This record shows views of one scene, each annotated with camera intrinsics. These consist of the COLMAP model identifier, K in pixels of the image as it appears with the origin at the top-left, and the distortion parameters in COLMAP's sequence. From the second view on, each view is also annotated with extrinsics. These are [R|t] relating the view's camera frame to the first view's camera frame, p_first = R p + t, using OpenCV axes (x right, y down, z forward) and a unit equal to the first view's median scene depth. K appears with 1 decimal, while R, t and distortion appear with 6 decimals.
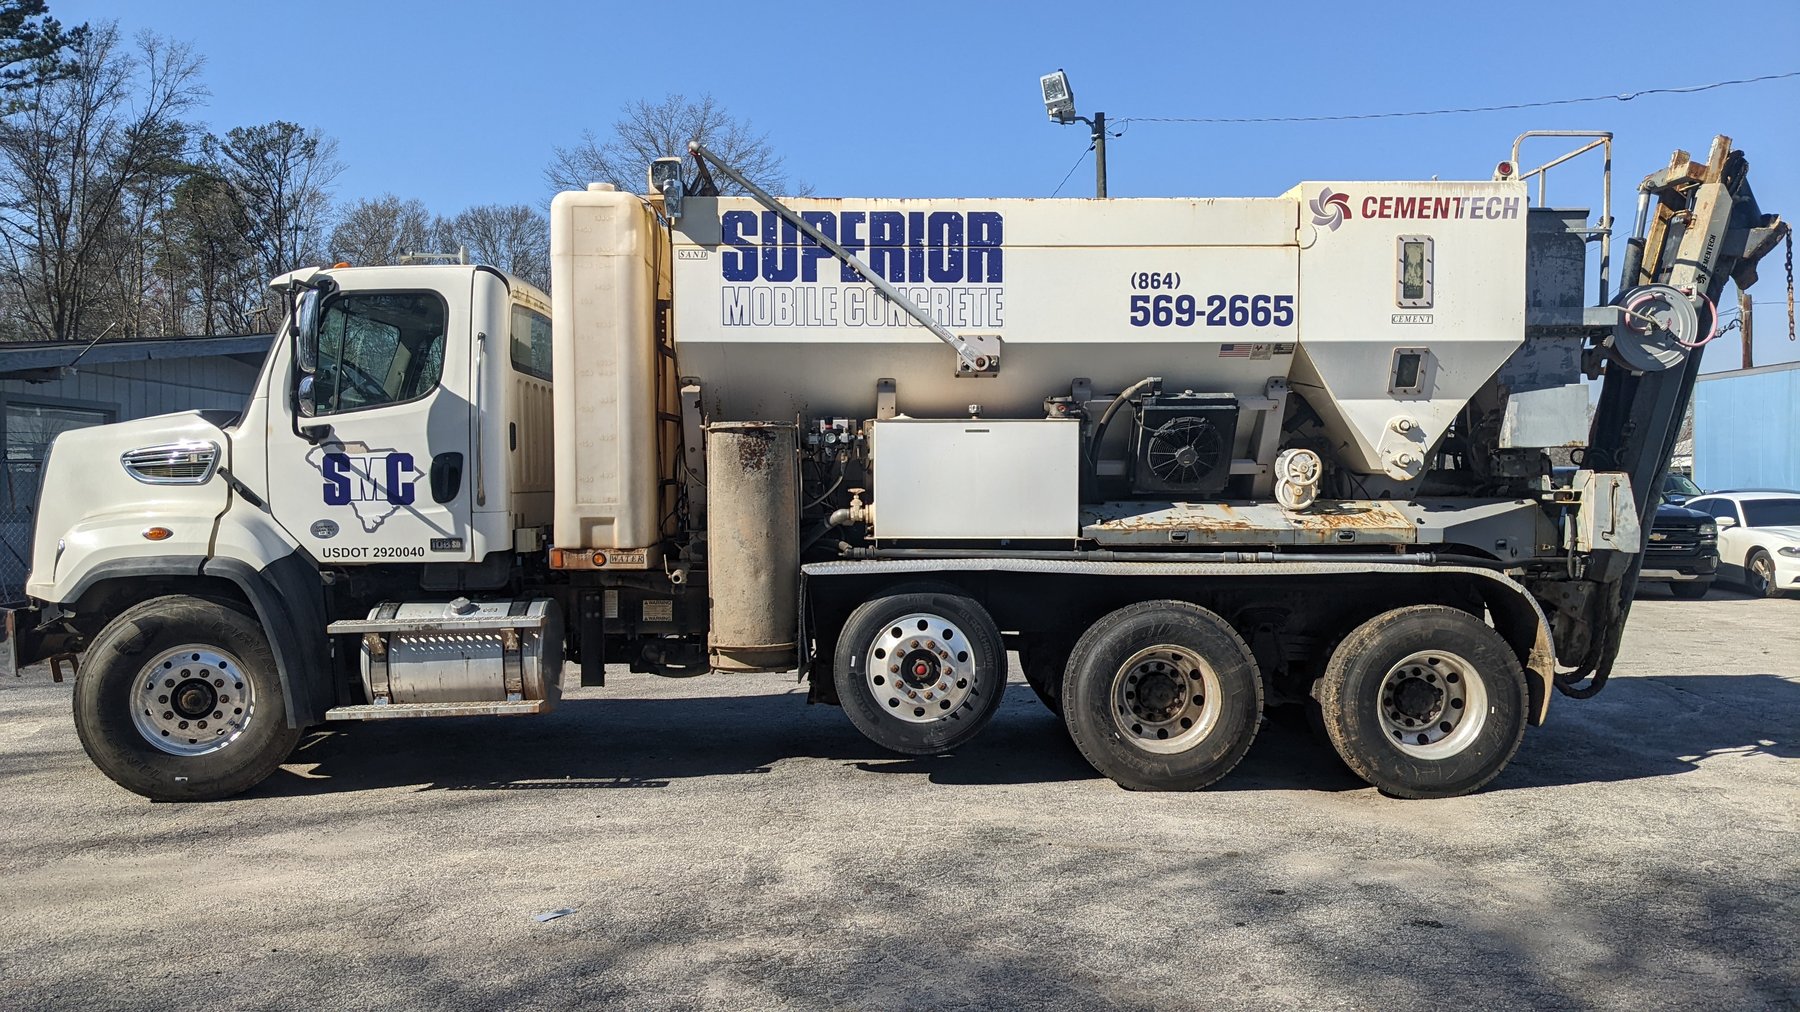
lens RADIAL K [[1437.0, 0, 903.9], [0, 1437.0, 501.7], [0, 0, 1]] dist [0.058741, -0.092144]
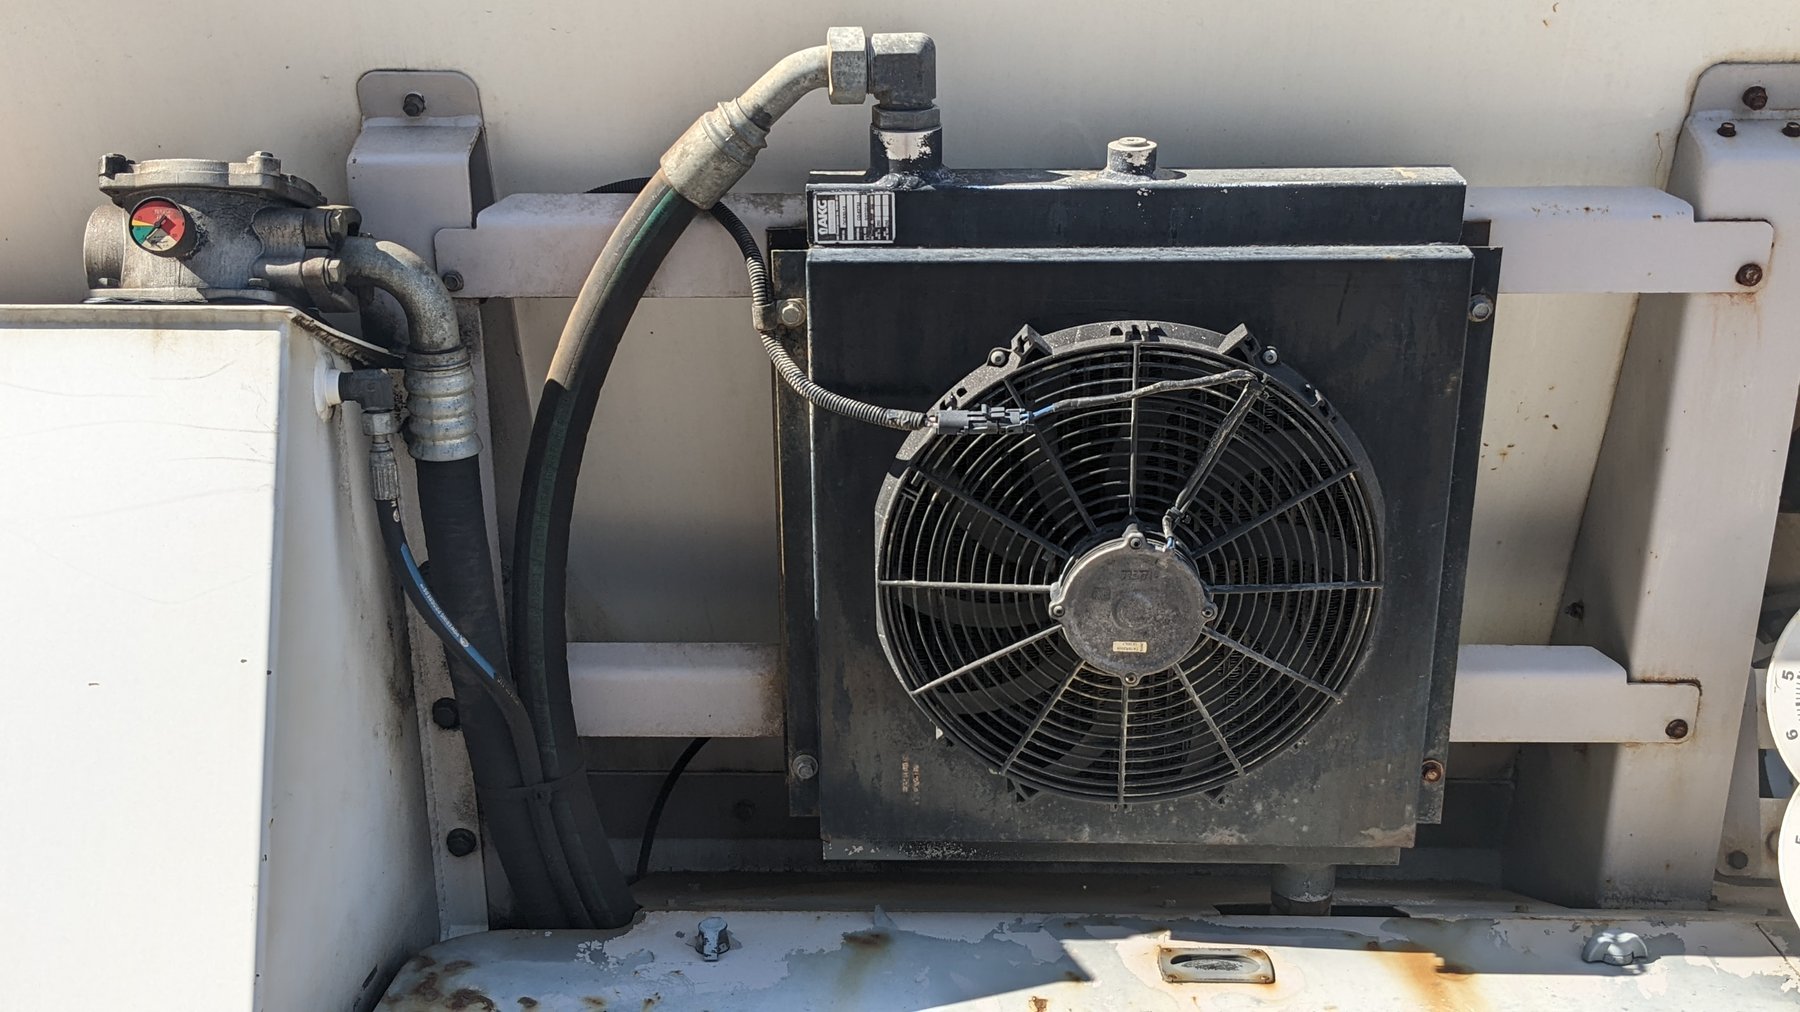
lens RADIAL K [[2019.5, 0, 909.2], [0, 2019.5, 523.2], [0, 0, 1]] dist [0.054105, 0.000000]
pose [[0.997623, -0.000085, -0.068915, 0.193258], [-0.009854, 0.989549, -0.143862, -0.010971], [0.068207, 0.144199, 0.987195, 0.821722]]
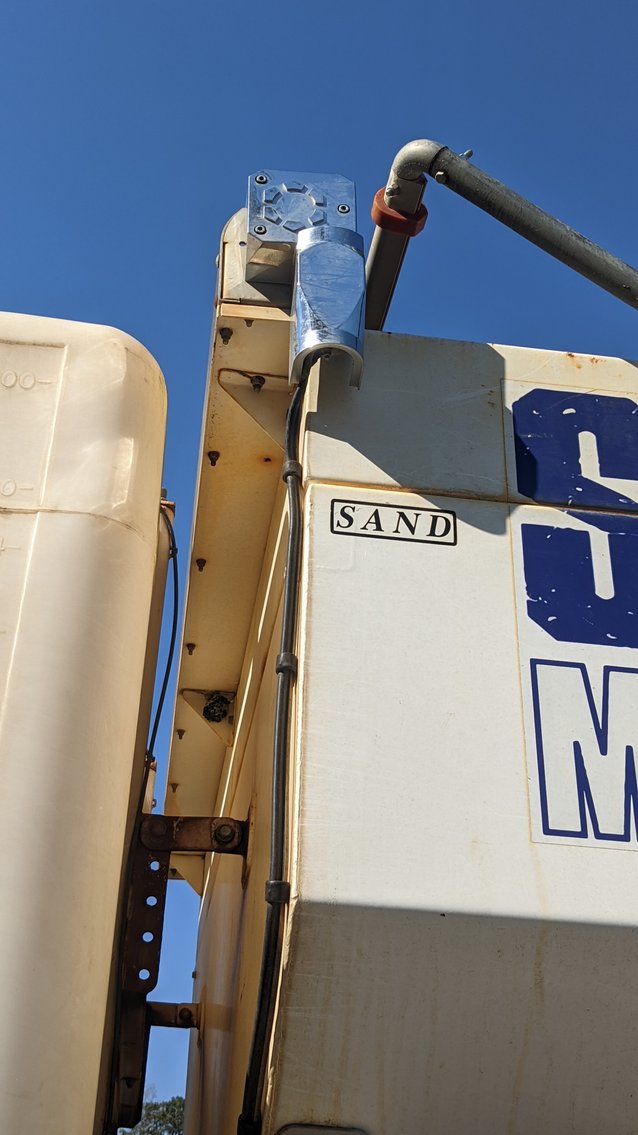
lens RADIAL K [[1273.4, 0, 309.9], [0, 1273.4, 575.1], [0, 0, 1]] dist [0.054105, 0.000000]
pose [[0.993965, 0.082186, 0.072651, -0.170624], [-0.027954, 0.830222, -0.556732, -0.053870], [-0.106072, 0.551342, 0.827509, 0.831058]]
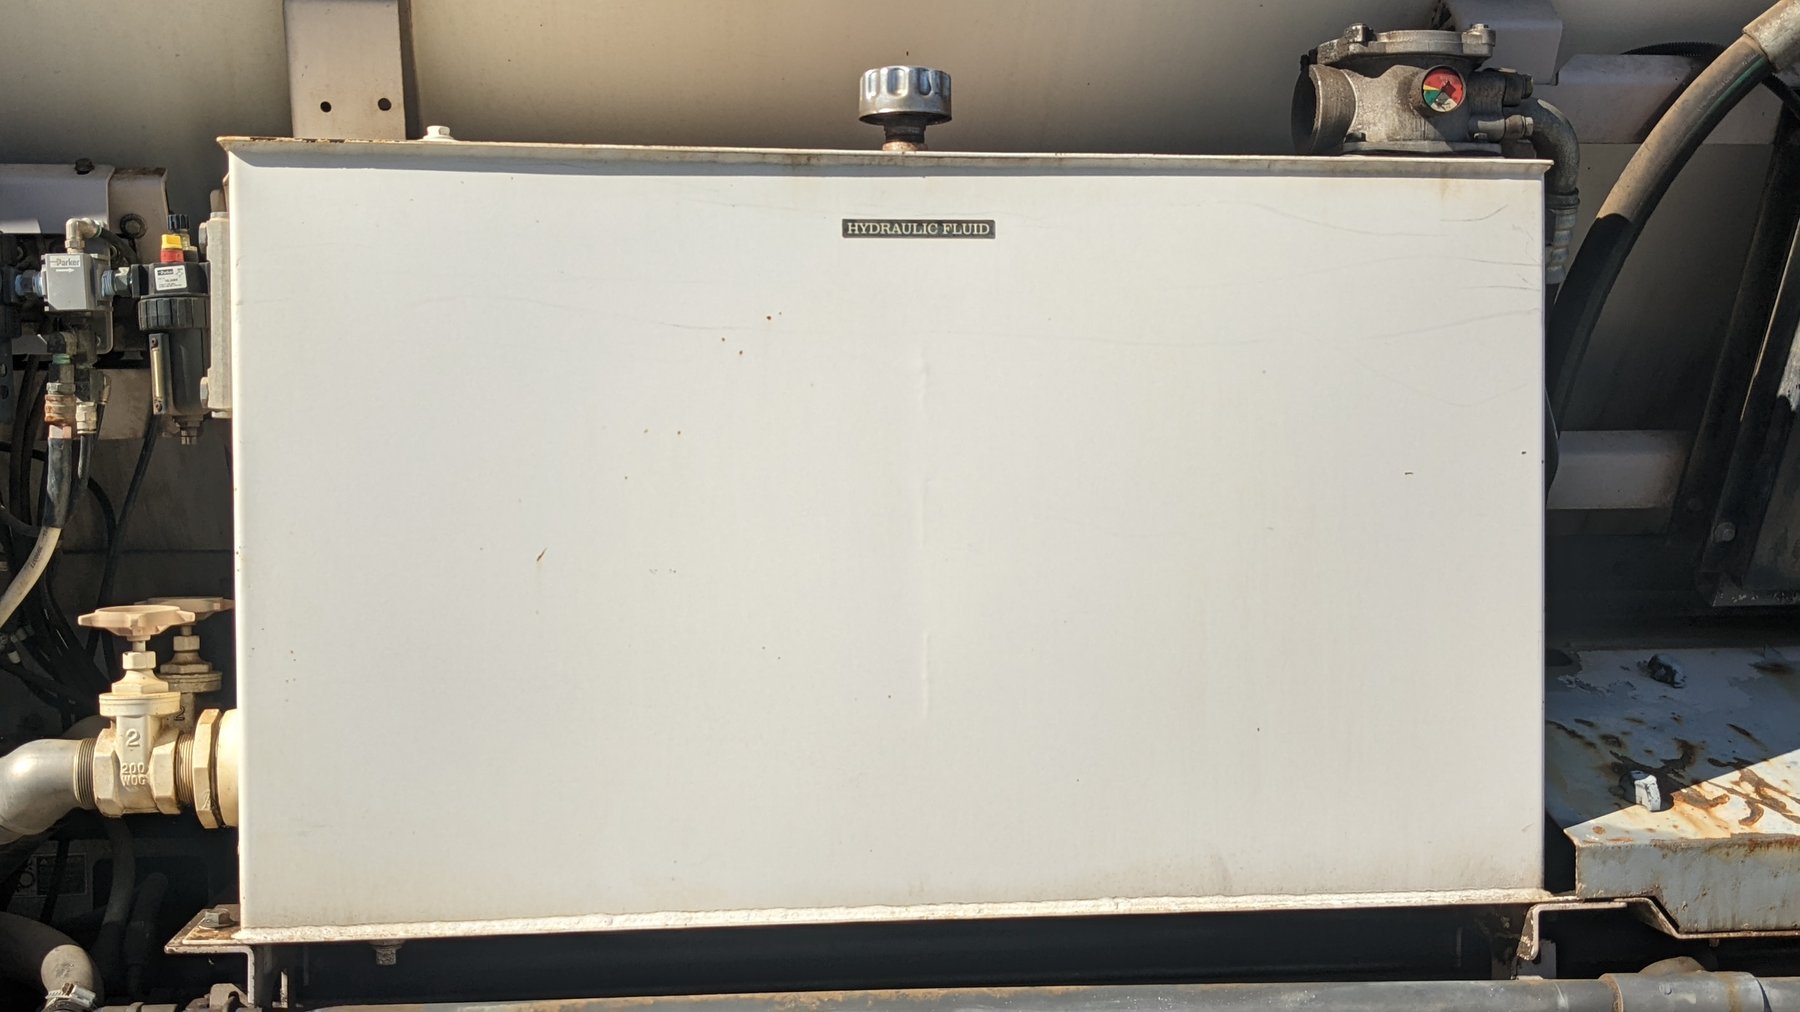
lens RADIAL K [[2035.0, 0, 897.7], [0, 2035.0, 518.6], [0, 0, 1]] dist [0.047256, 0.000000]
pose [[0.994826, -0.008622, 0.101227, 0.026429], [0.011668, 0.999496, -0.029535, -0.011211], [-0.100921, 0.030564, 0.994425, 0.780857]]
